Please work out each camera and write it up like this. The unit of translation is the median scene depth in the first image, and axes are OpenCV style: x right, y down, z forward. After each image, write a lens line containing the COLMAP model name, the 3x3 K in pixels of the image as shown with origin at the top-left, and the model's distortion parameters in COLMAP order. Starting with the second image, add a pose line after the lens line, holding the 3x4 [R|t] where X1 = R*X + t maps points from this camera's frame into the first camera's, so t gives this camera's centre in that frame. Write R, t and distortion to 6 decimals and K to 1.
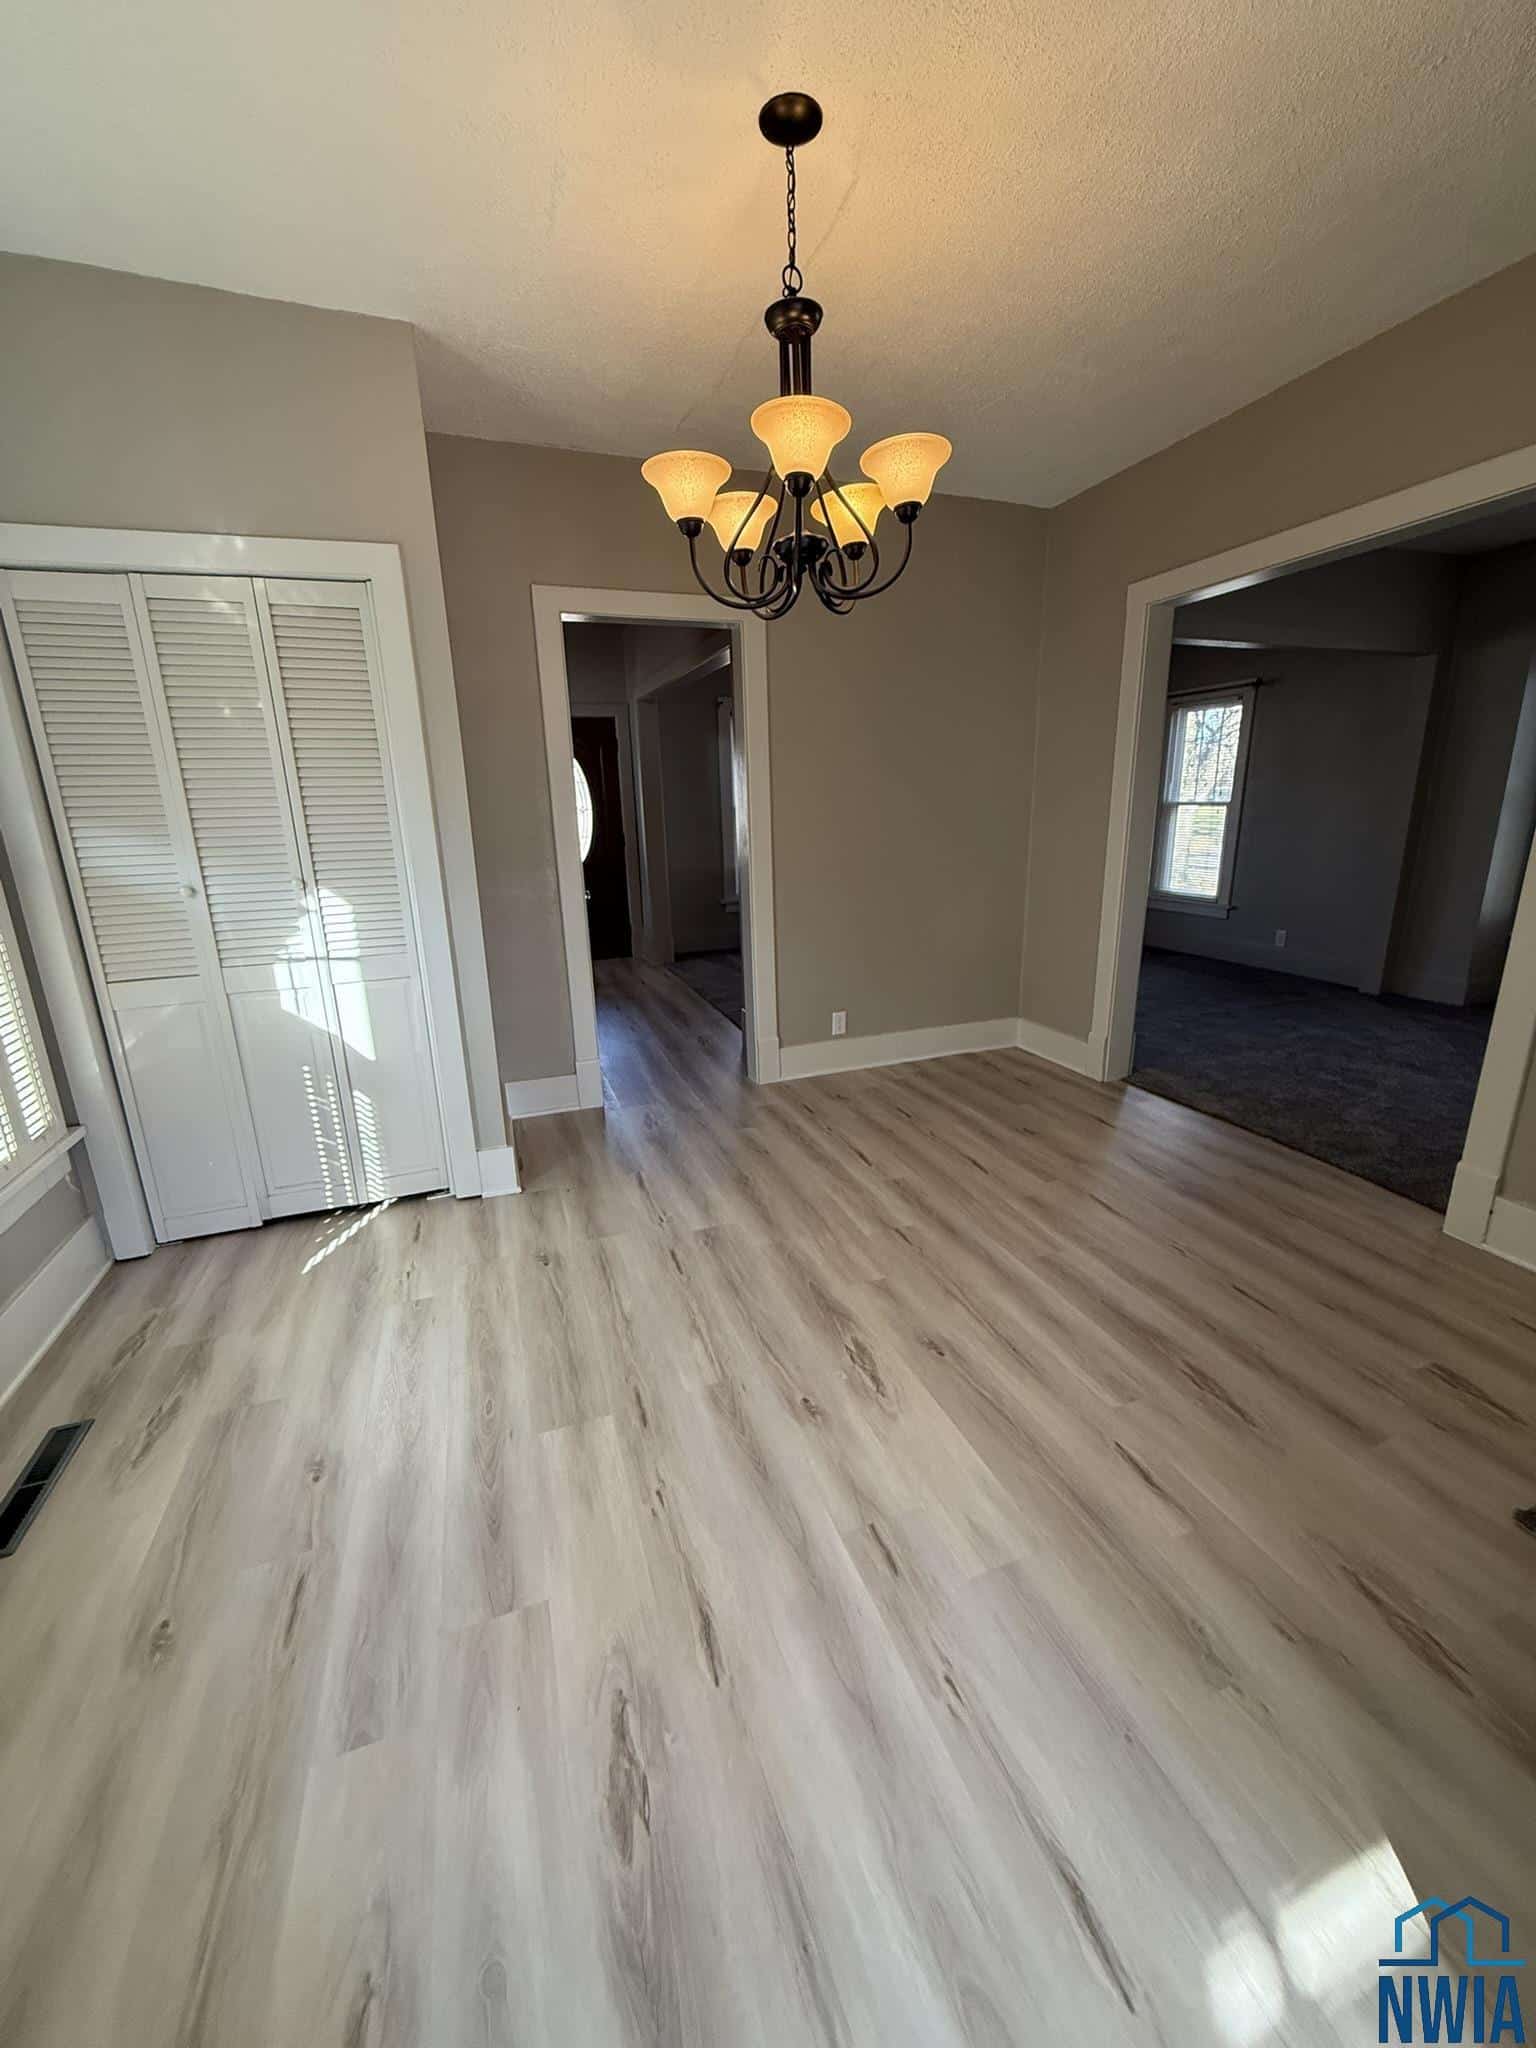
lens RADIAL K [[814.7, 0, 772.2], [0, 814.7, 1021.1], [0, 0, 1]] dist [0.000879, 0.000010]
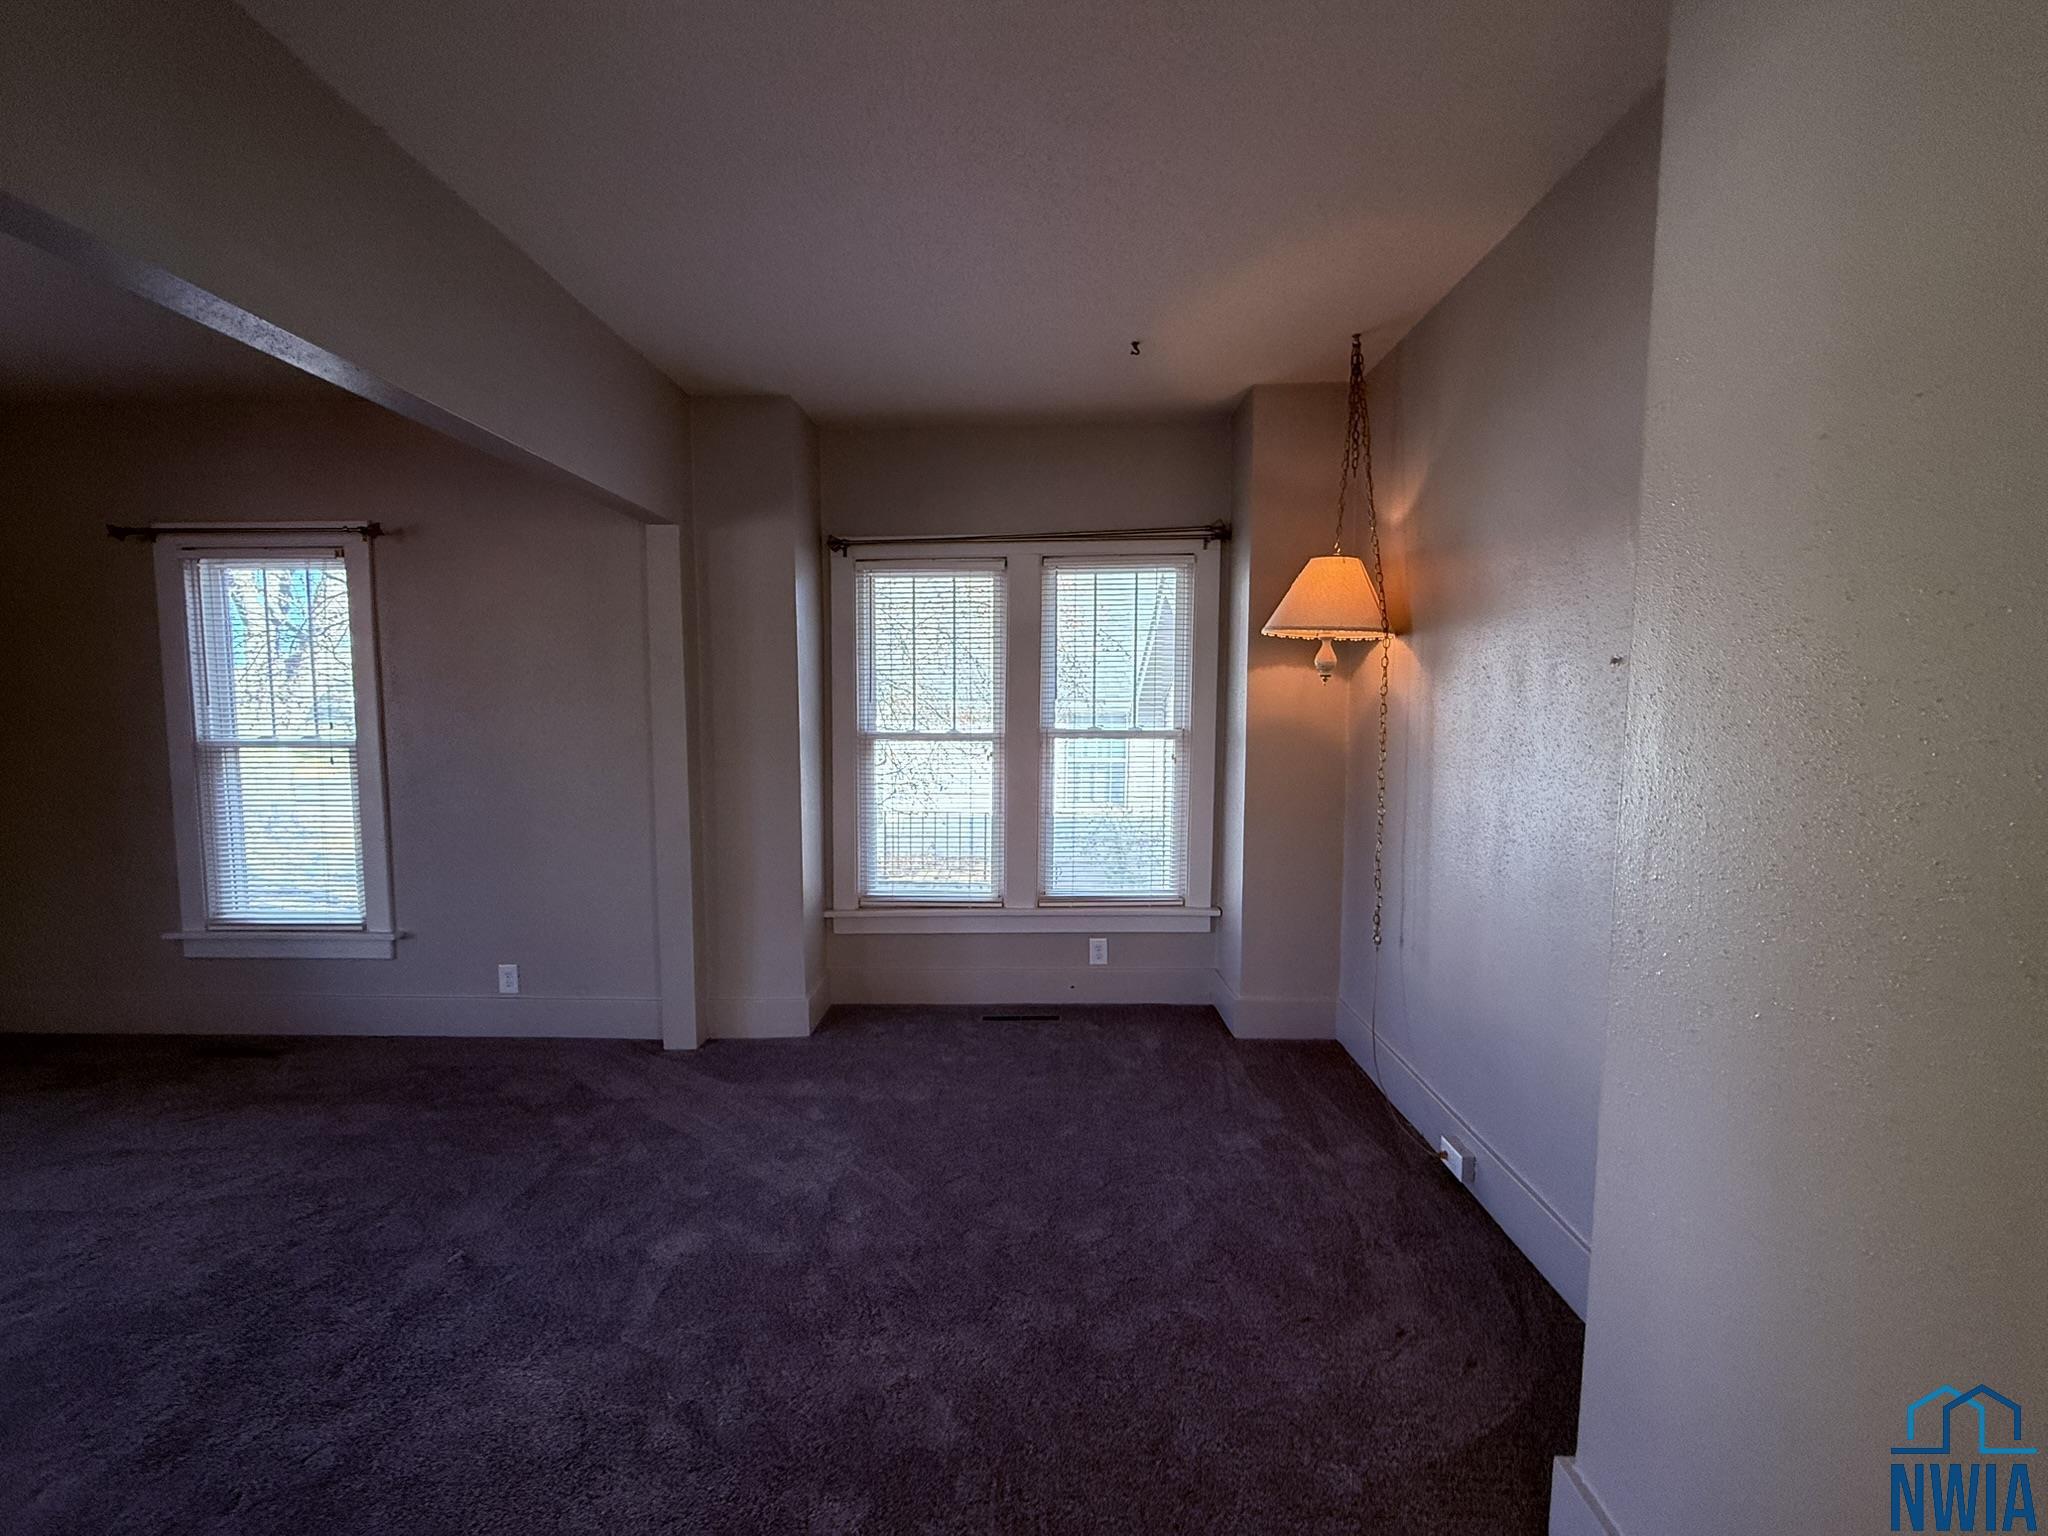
lens RADIAL K [[814.7, 0, 1020.6], [0, 814.7, 763.0], [0, 0, 1]] dist [0.000879, 0.000010]
pose [[0.362716, -0.051530, 0.930474, 0.626947], [0.234473, 0.971395, -0.037605, -0.374115], [-0.901920, 0.231811, 0.364423, 1.170230]]
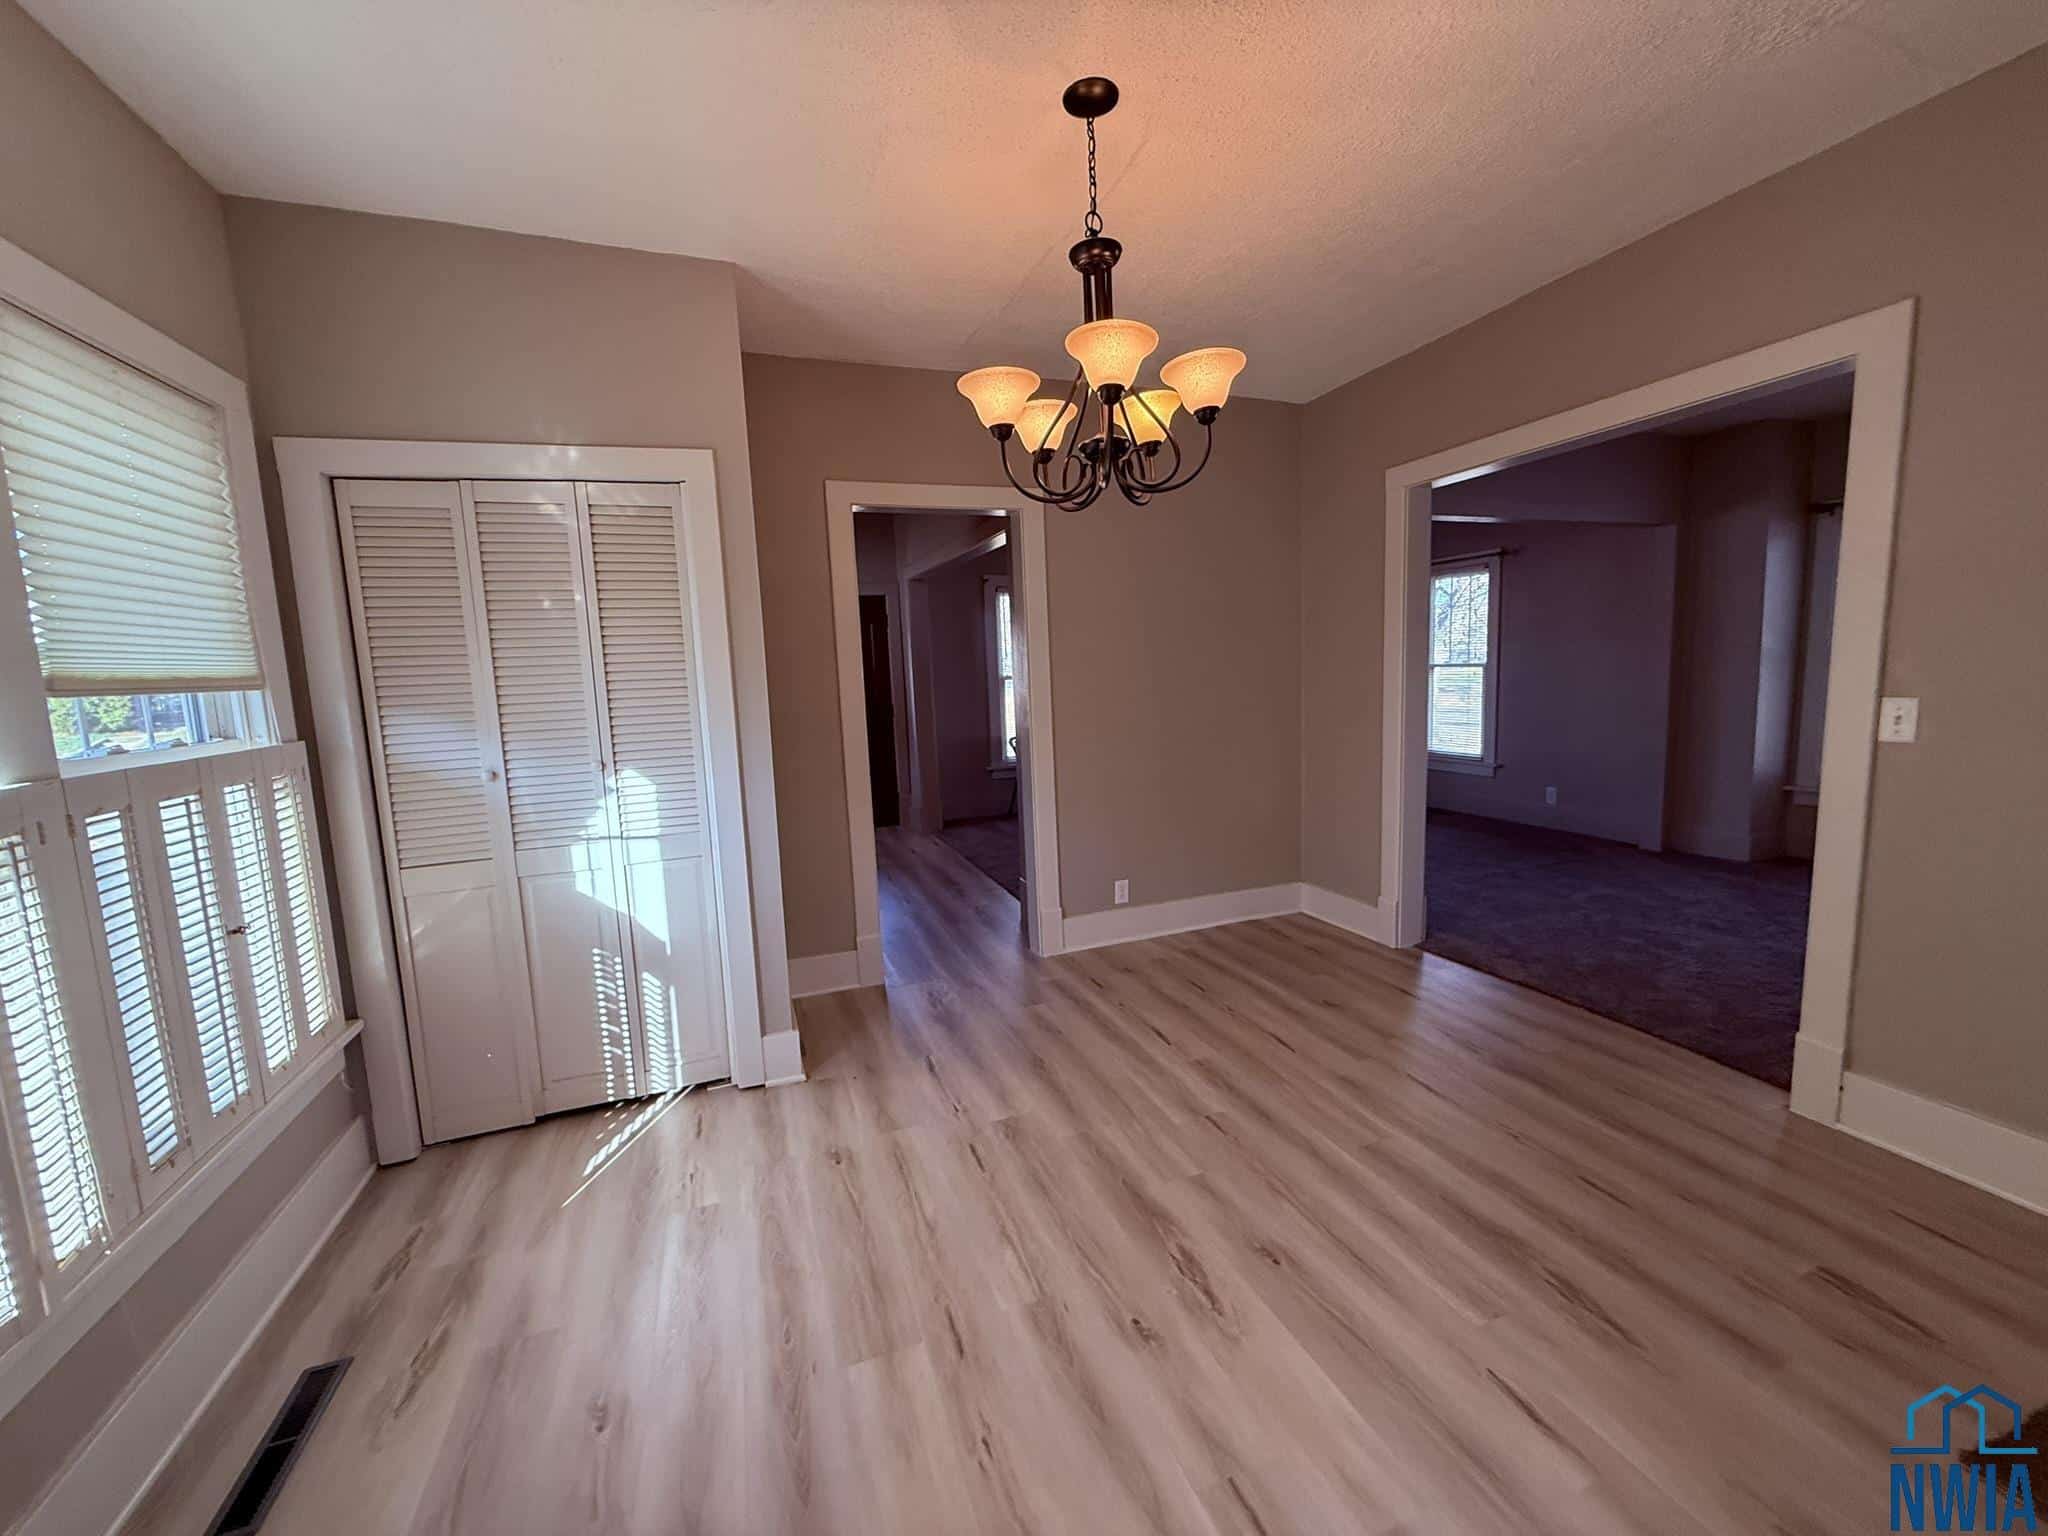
lens RADIAL K [[814.7, 0, 1020.6], [0, 814.7, 763.0], [0, 0, 1]] dist [0.000879, 0.000010]
pose [[0.999841, -0.017559, -0.003204, -0.059540], [0.016903, 0.989140, -0.146001, -0.016636], [0.005732, 0.145924, 0.989279, 0.007388]]
